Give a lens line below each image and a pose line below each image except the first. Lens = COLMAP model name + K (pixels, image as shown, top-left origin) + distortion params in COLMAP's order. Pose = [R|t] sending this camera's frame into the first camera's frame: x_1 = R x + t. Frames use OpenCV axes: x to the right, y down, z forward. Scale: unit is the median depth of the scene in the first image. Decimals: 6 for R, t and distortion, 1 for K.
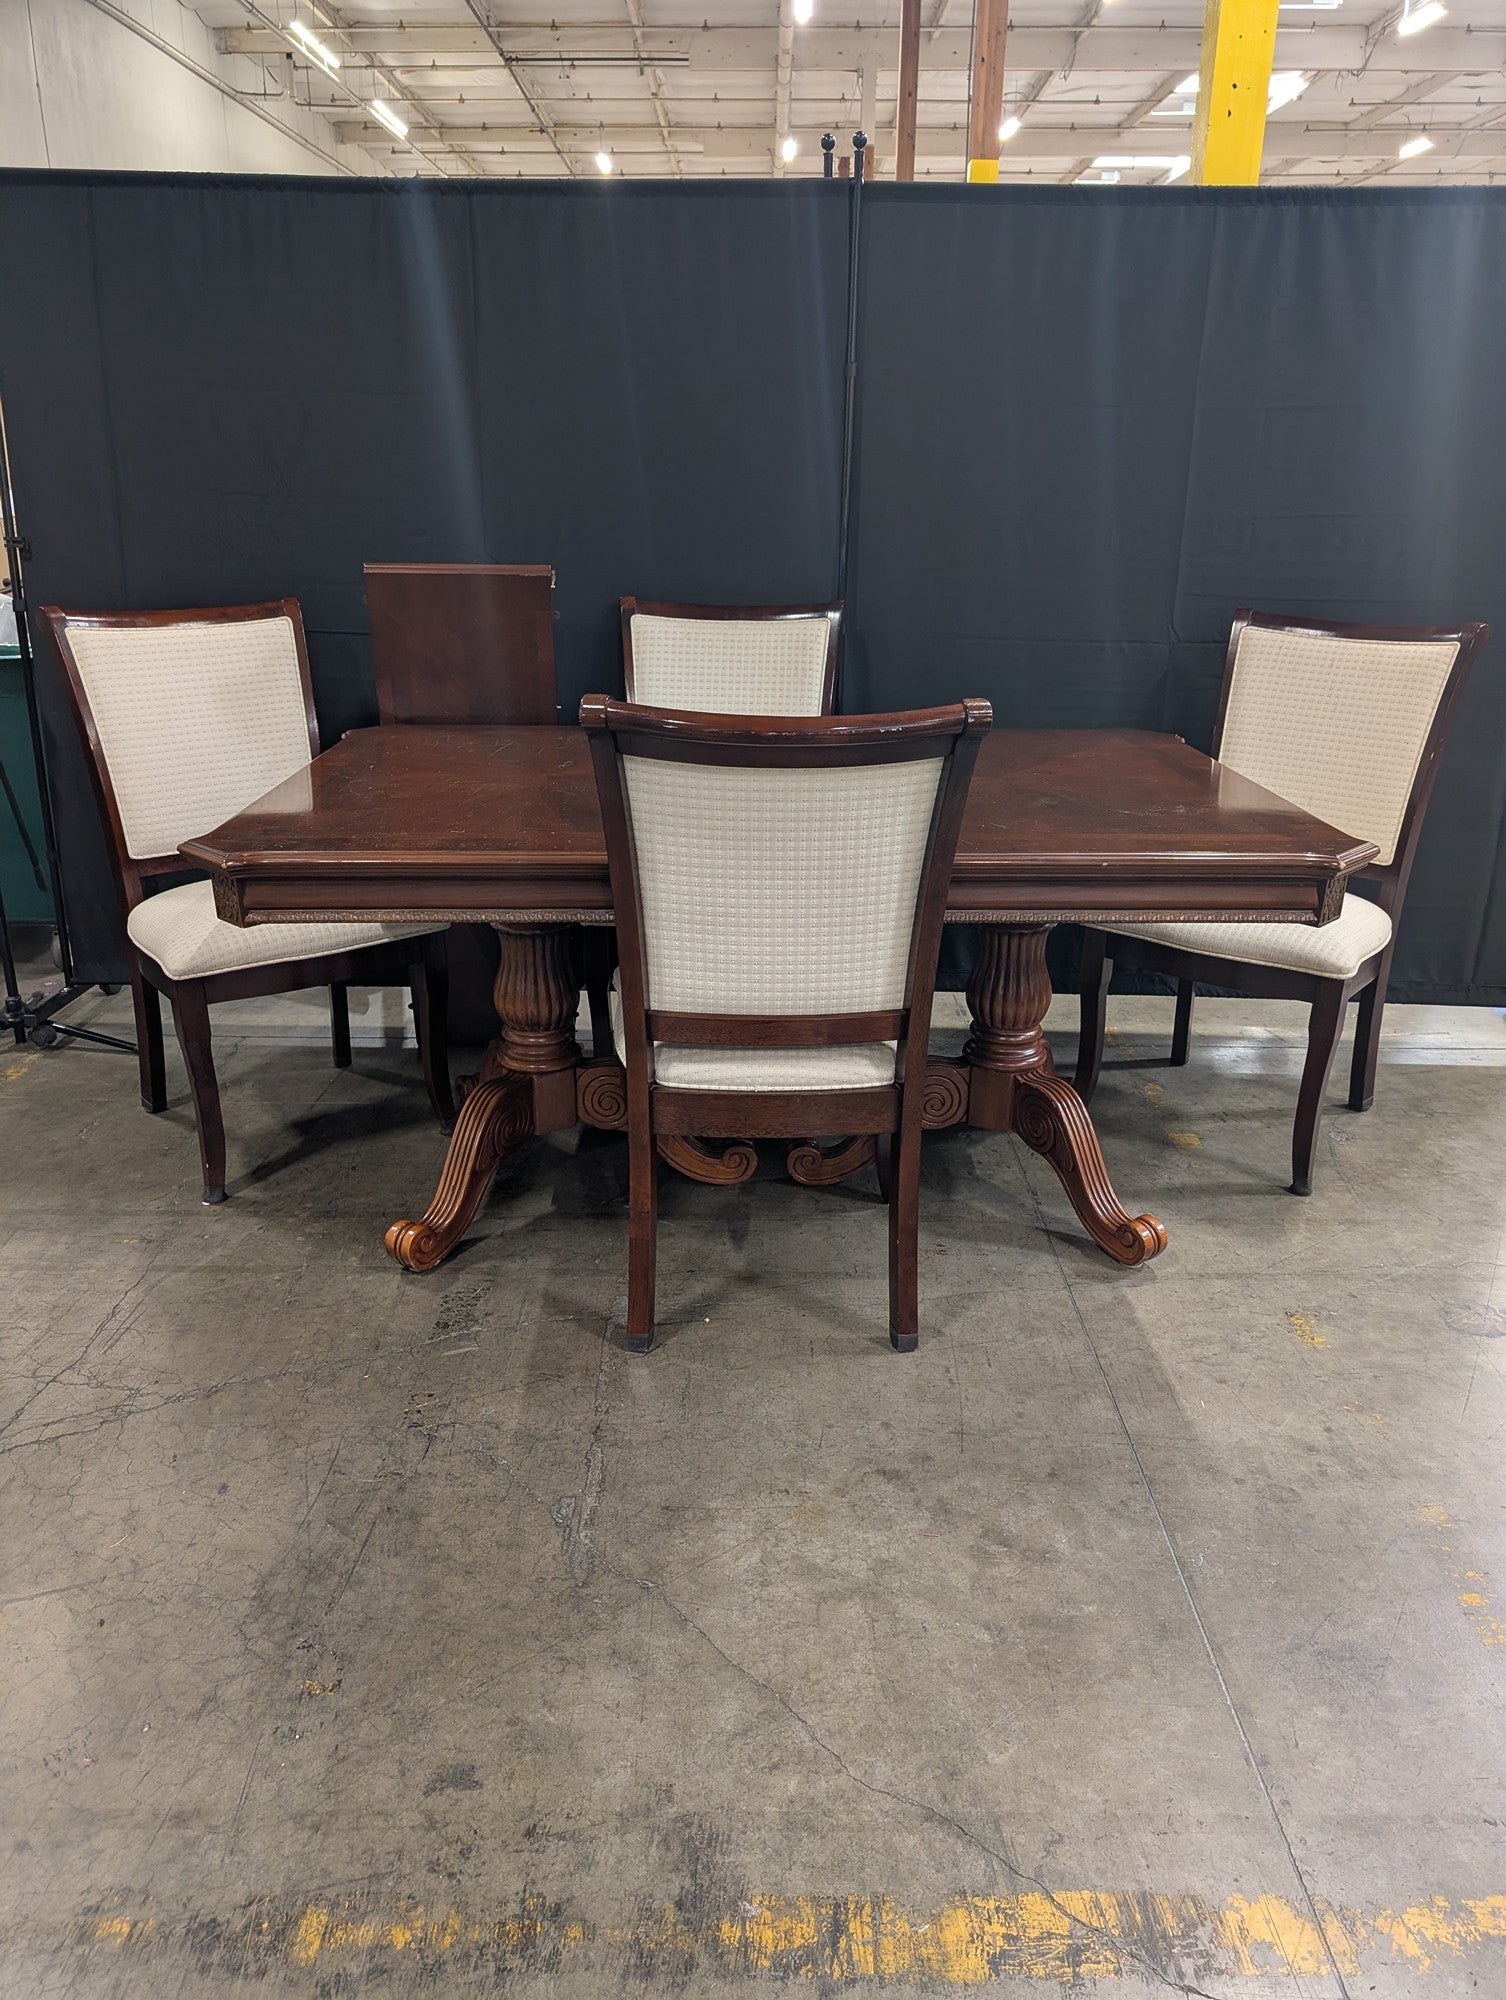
lens RADIAL K [[1460.2, 0, 750.1], [0, 1460.2, 1015.5], [0, 0, 1]] dist [0.012236, -0.009468]
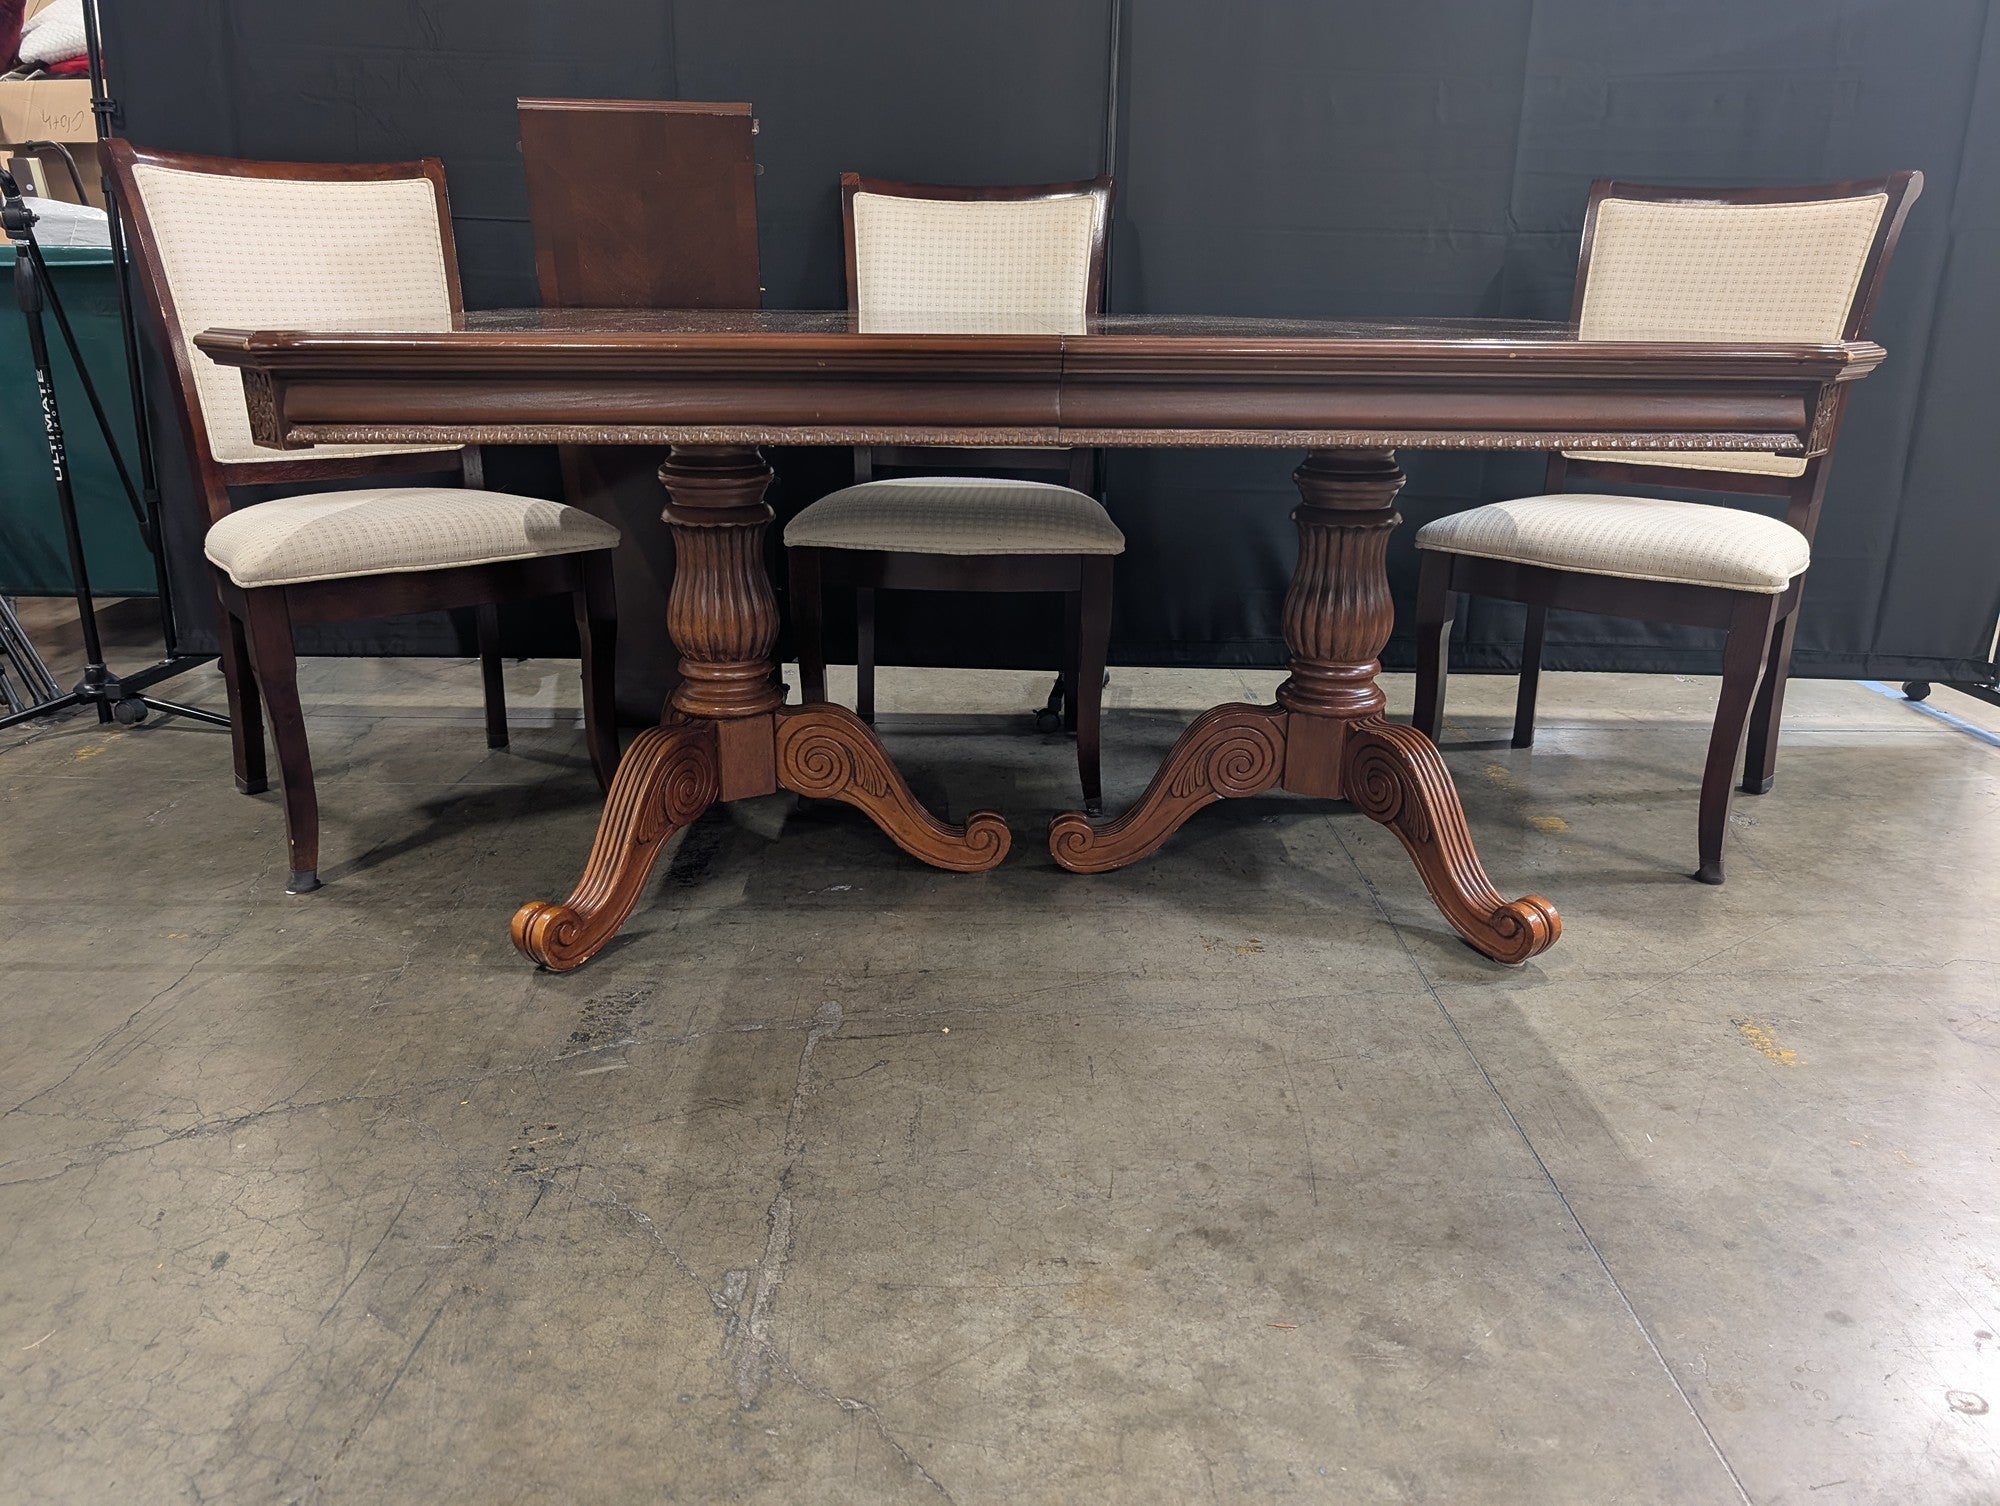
lens RADIAL K [[1460.2, 0, 998.3], [0, 1460.2, 740.5], [0, 0, 1]] dist [0.012236, -0.009468]
pose [[0.999983, -0.001027, 0.005750, -0.006913], [0.001289, 0.998958, -0.045613, 0.092010], [-0.005697, 0.045620, 0.998943, 0.250126]]
